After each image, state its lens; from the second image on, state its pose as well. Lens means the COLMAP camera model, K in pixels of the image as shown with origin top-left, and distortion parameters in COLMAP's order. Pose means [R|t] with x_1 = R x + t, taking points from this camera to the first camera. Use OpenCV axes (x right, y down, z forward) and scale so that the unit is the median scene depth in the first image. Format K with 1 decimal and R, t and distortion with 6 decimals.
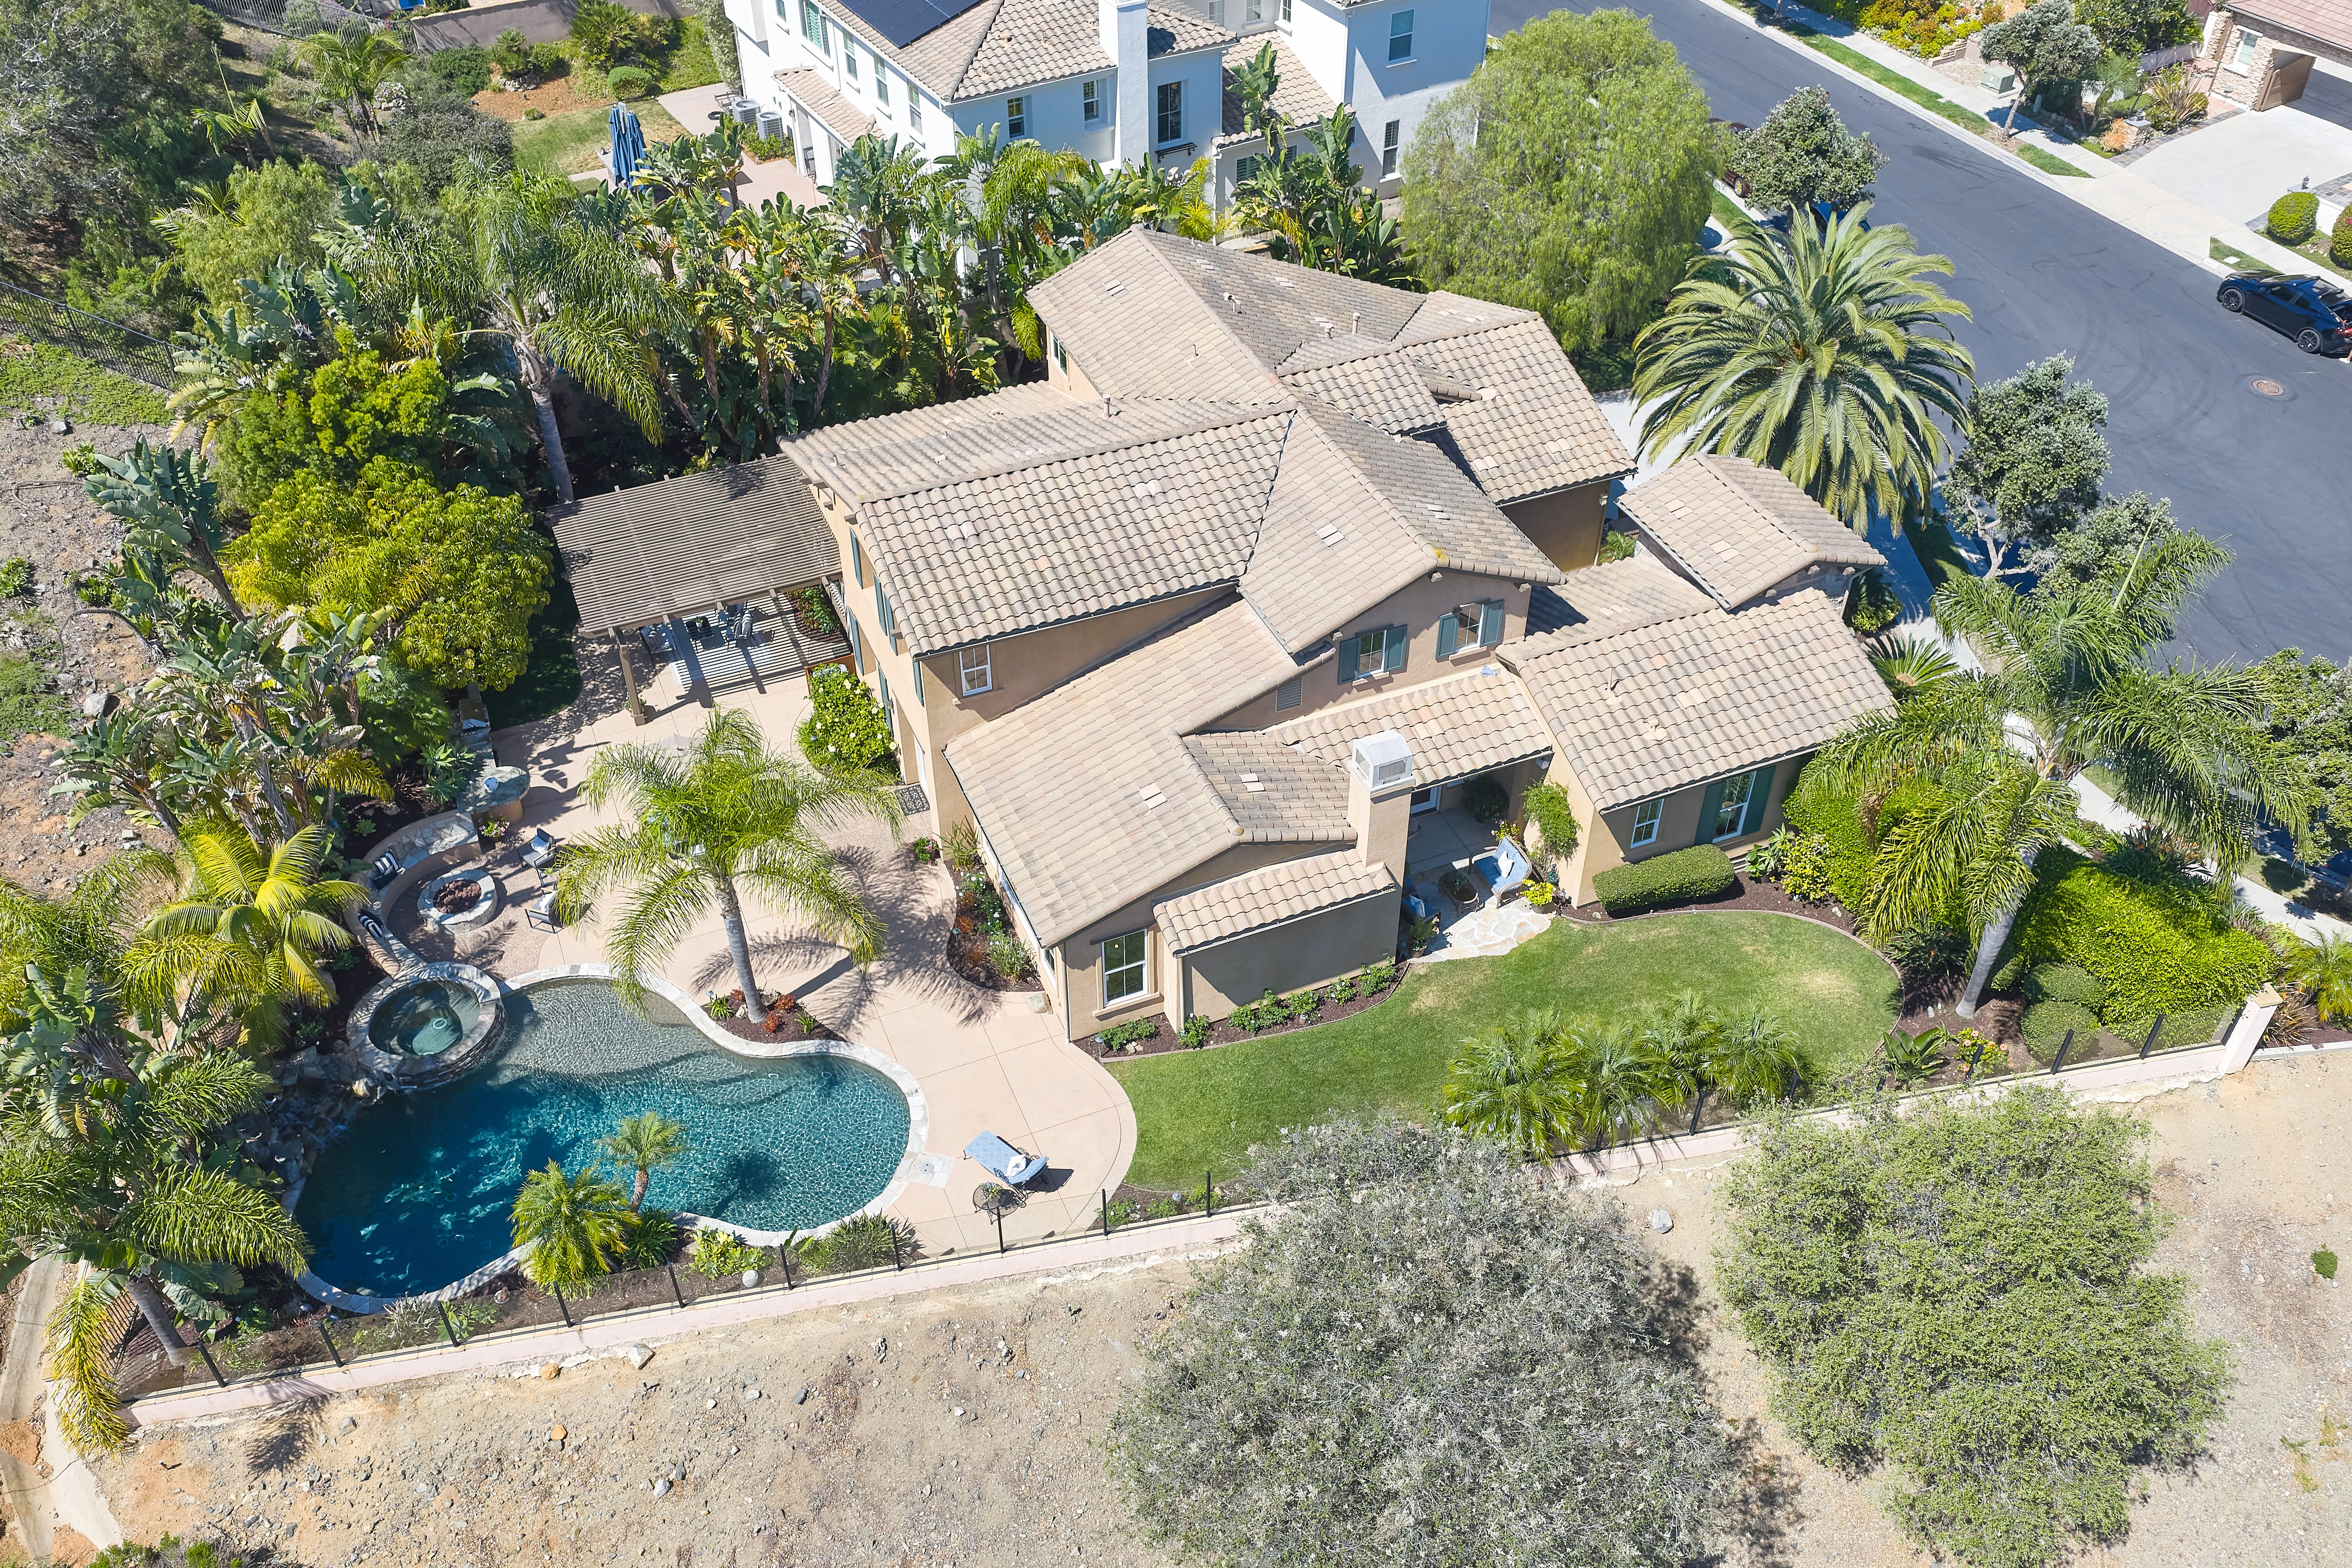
lens RADIAL K [[1930.4, 0, 1175.9], [0, 1930.4, 783.9], [0, 0, 1]] dist [0.009083, -0.004589]
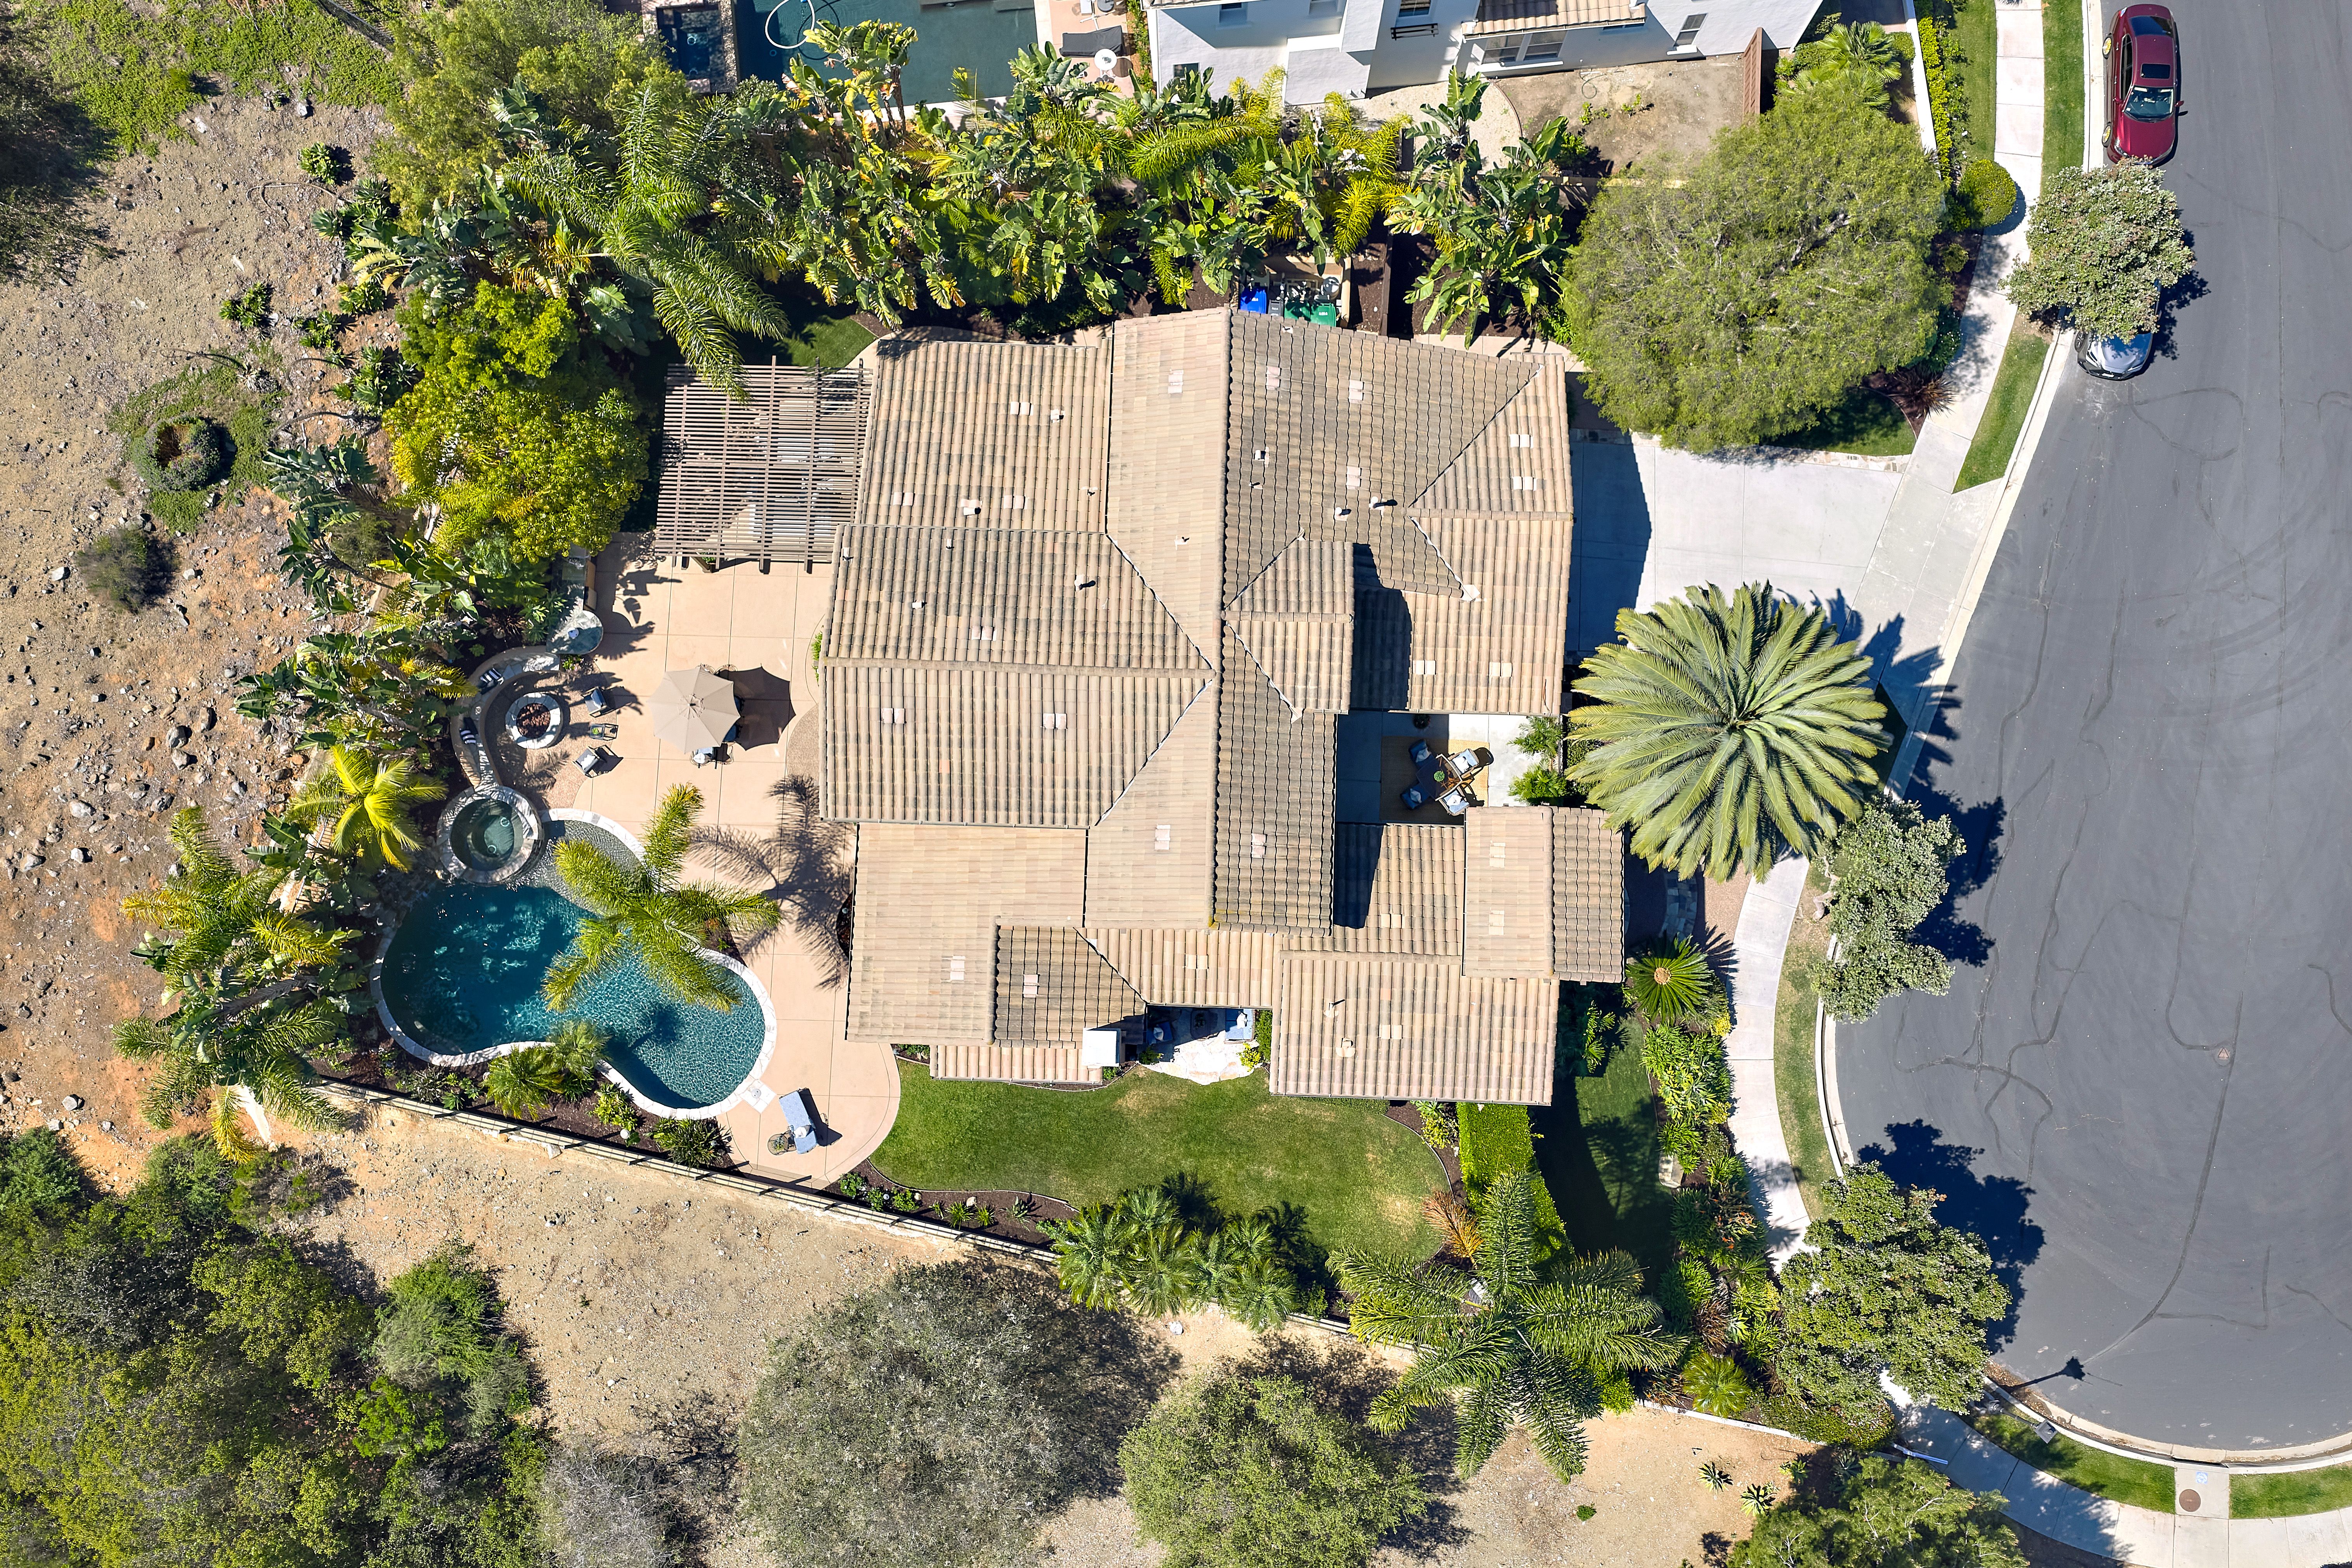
lens RADIAL K [[1930.4, 0, 1180.5], [0, 1930.4, 781.6], [0, 0, 1]] dist [0.009083, -0.004589]
pose [[0.908616, 0.413168, -0.060904, 0.142696], [-0.271305, 0.694818, 0.666050, -0.924679], [0.317508, -0.588660, 0.743417, 0.098787]]
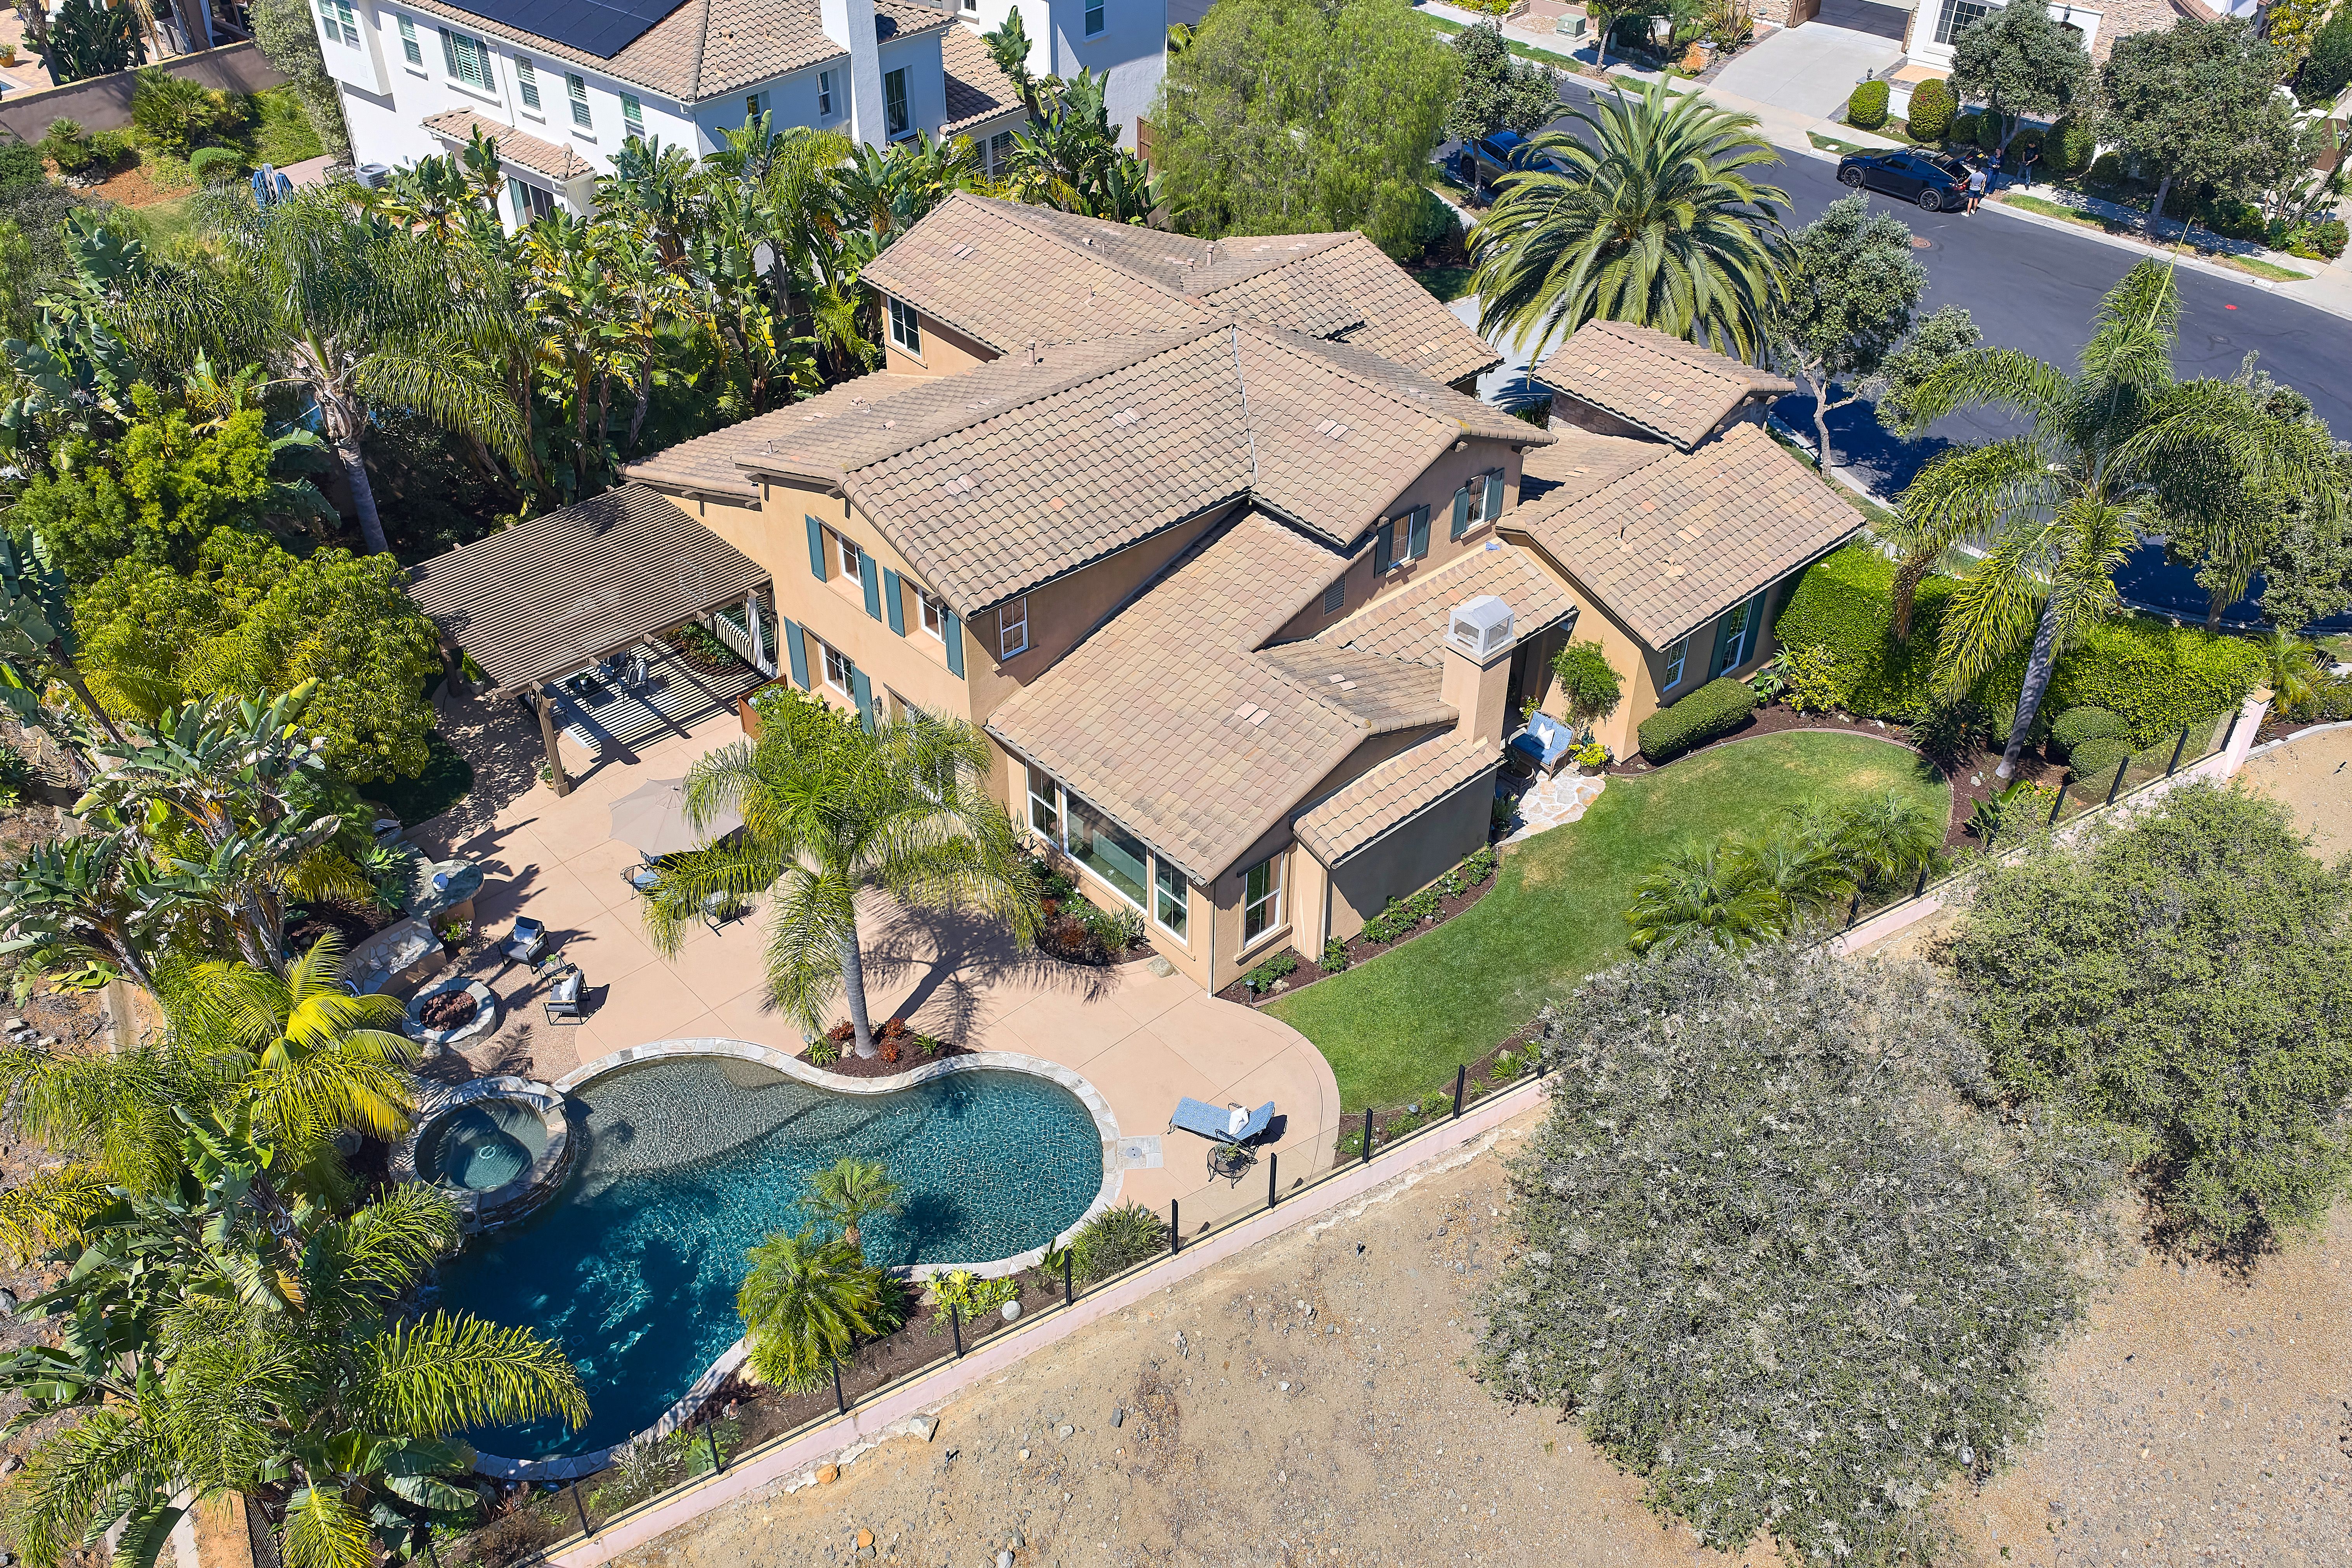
lens RADIAL K [[1930.4, 0, 1172.8], [0, 1930.4, 791.3], [0, 0, 1]] dist [0.009083, -0.004589]
pose [[0.943161, -0.199855, 0.265527, -0.271701], [0.213120, 0.976782, -0.021815, 0.049158], [-0.255003, 0.077164, 0.963857, 0.096835]]
